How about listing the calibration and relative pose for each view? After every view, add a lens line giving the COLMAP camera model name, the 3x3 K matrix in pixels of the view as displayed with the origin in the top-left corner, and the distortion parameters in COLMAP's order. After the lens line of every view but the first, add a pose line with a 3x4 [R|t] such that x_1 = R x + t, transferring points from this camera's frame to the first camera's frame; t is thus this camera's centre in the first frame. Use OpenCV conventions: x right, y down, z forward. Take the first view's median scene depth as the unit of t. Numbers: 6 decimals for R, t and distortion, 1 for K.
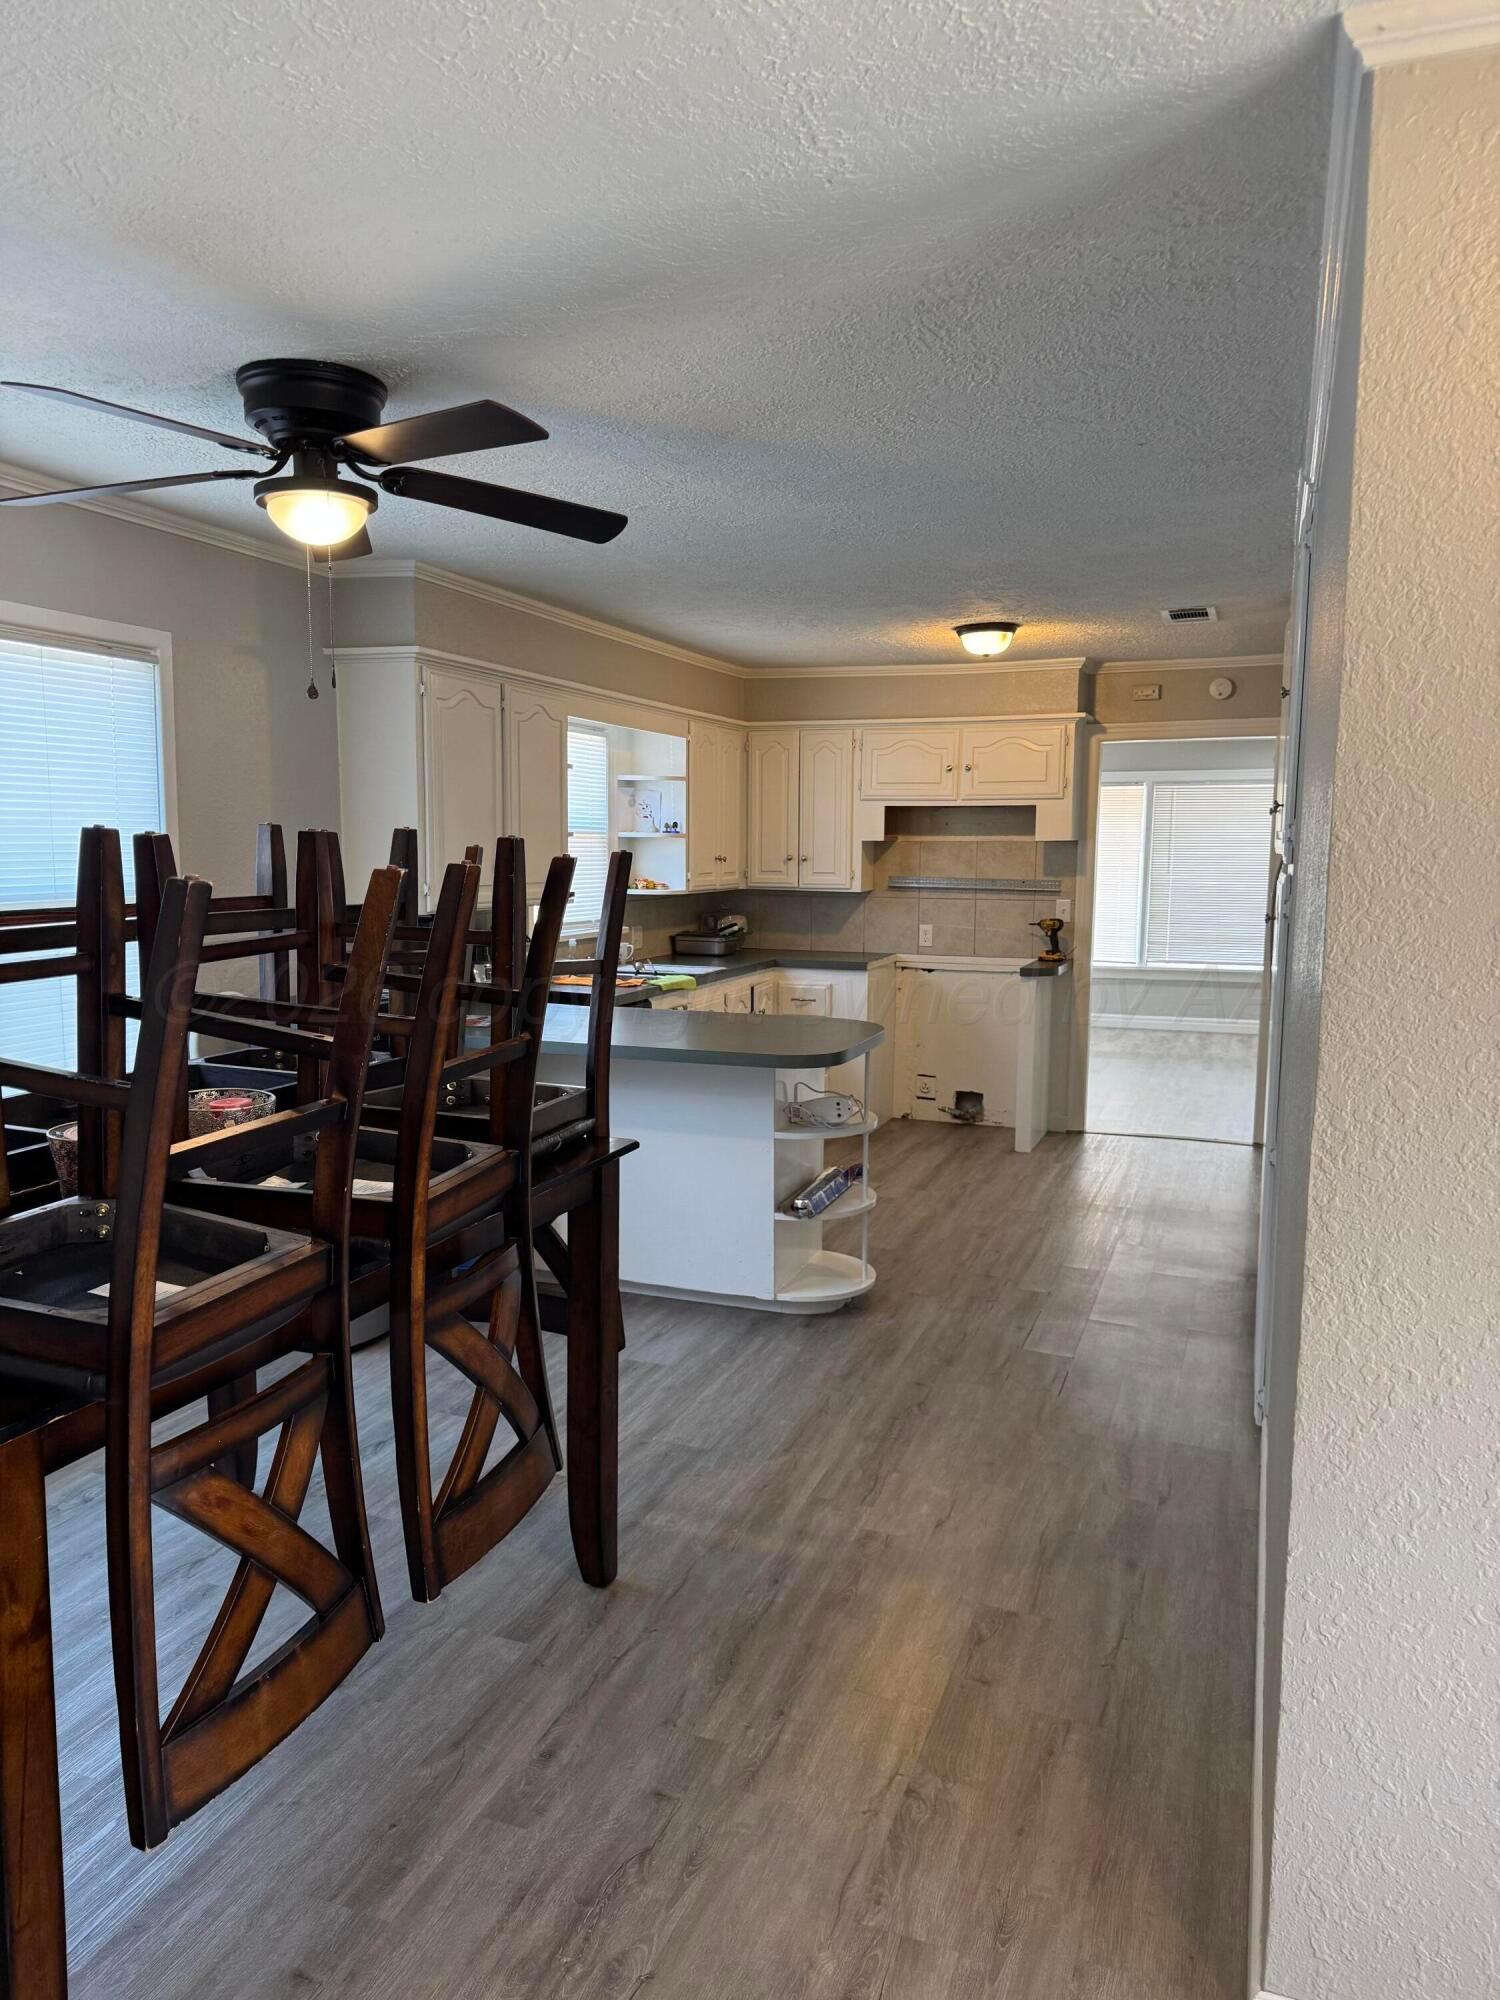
lens RADIAL K [[1392.7, 0, 744.5], [0, 1392.7, 994.8], [0, 0, 1]] dist [0.003865, -0.001961]
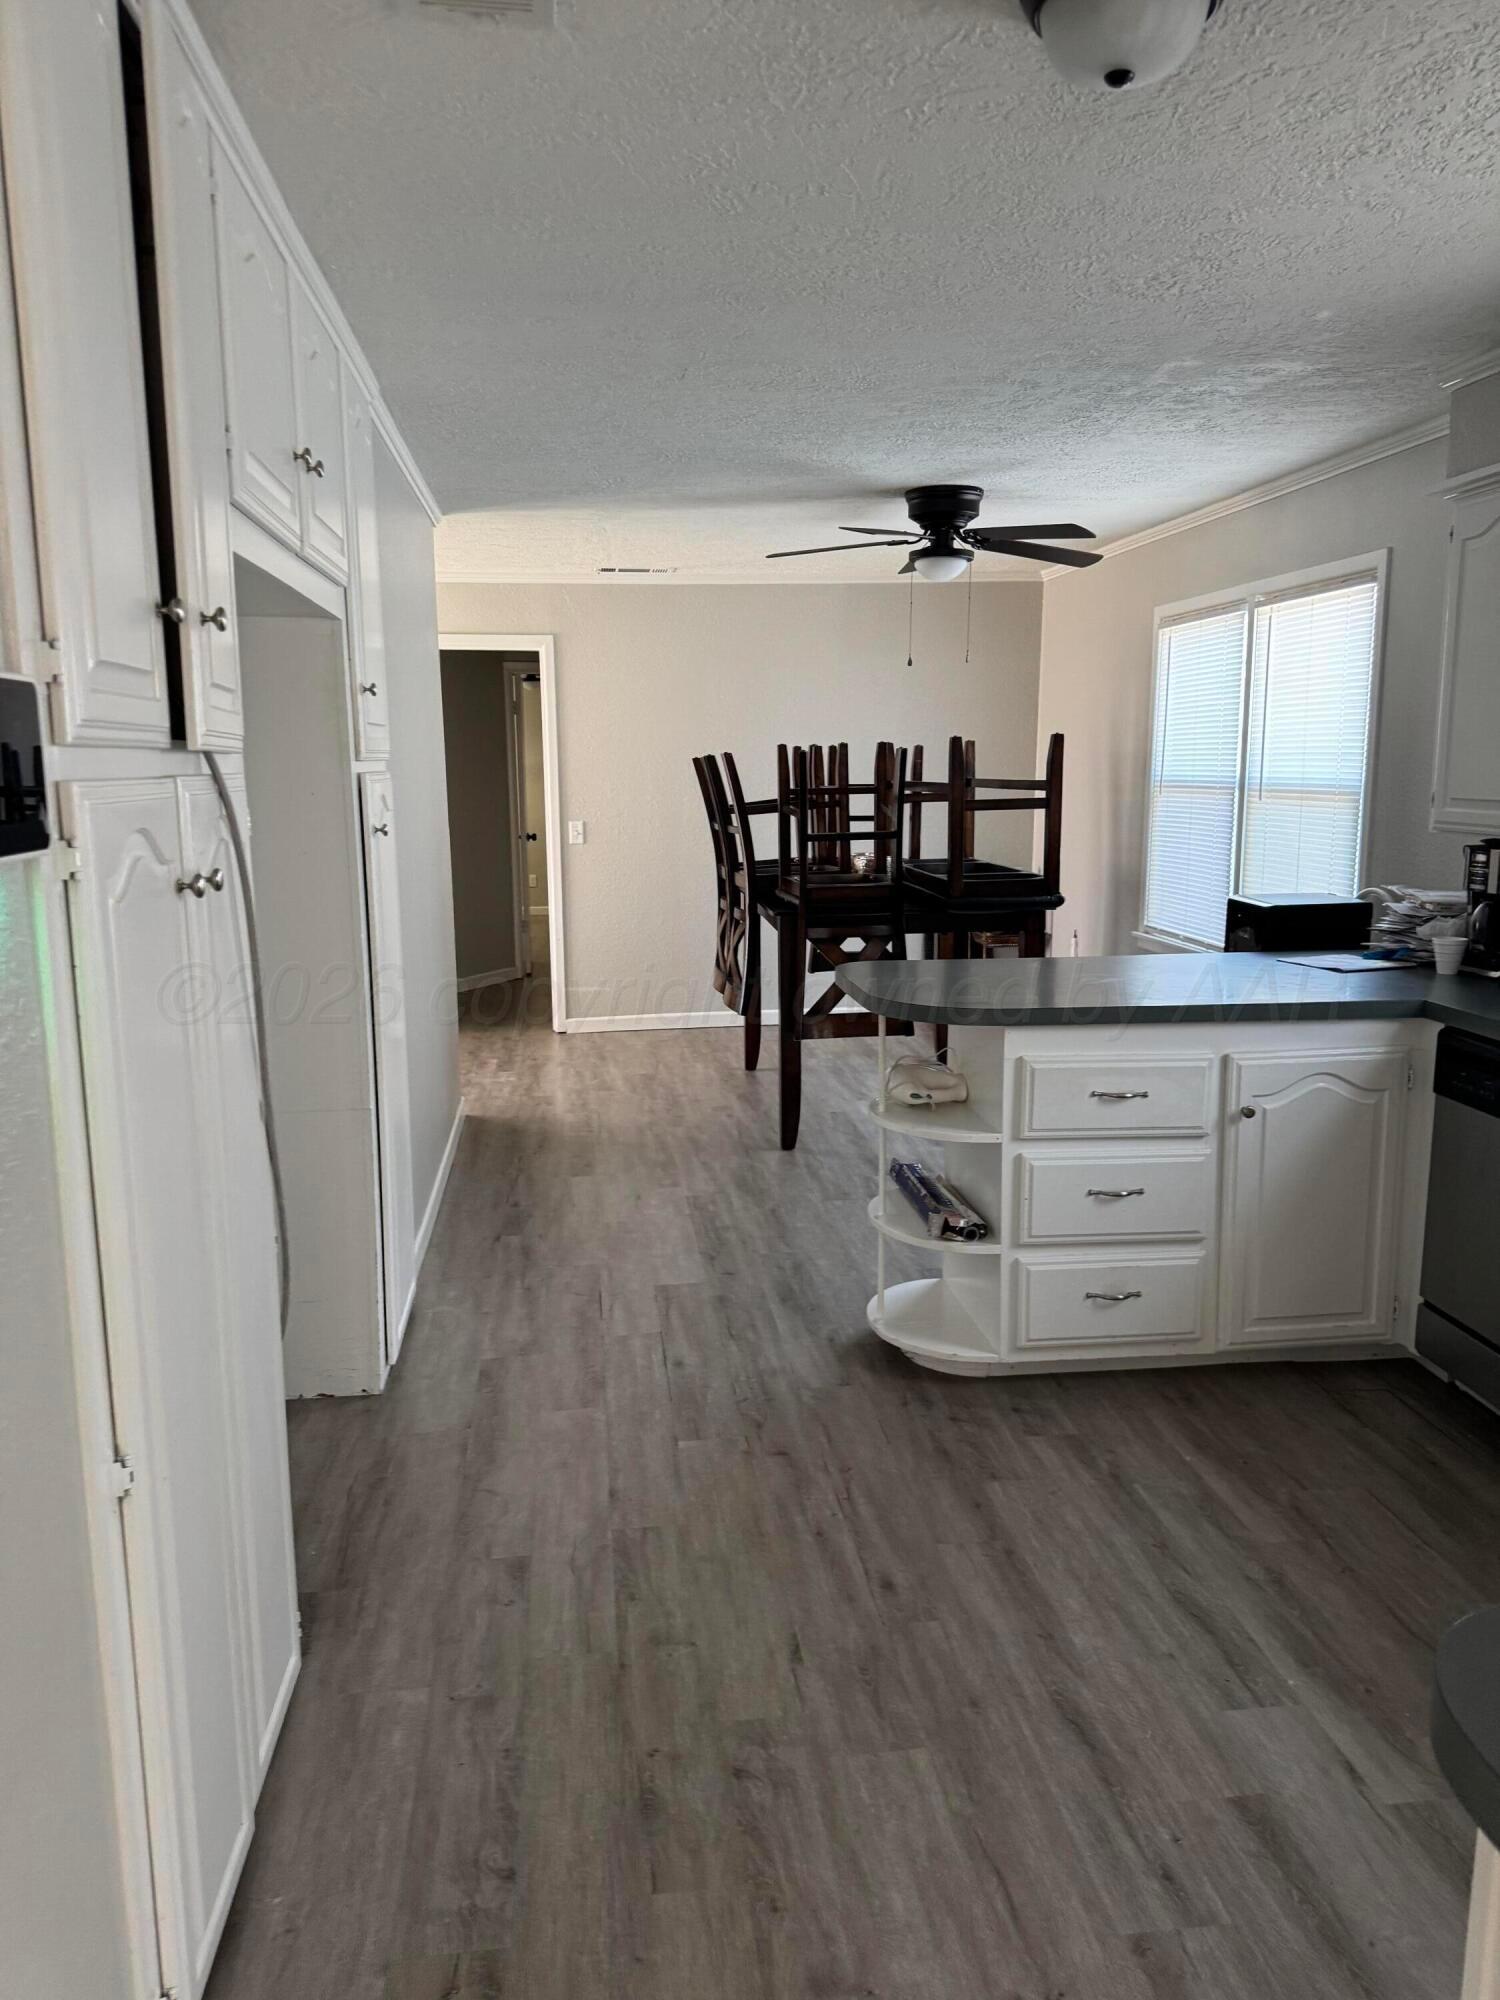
lens RADIAL K [[1392.7, 0, 744.8], [0, 1392.7, 1001.4], [0, 0, 1]] dist [0.003865, -0.001961]
pose [[-0.888541, 0.082459, -0.451327, 0.587916], [-0.045633, 0.962955, 0.265773, -0.198664], [0.456523, 0.256746, -0.851862, 1.909730]]
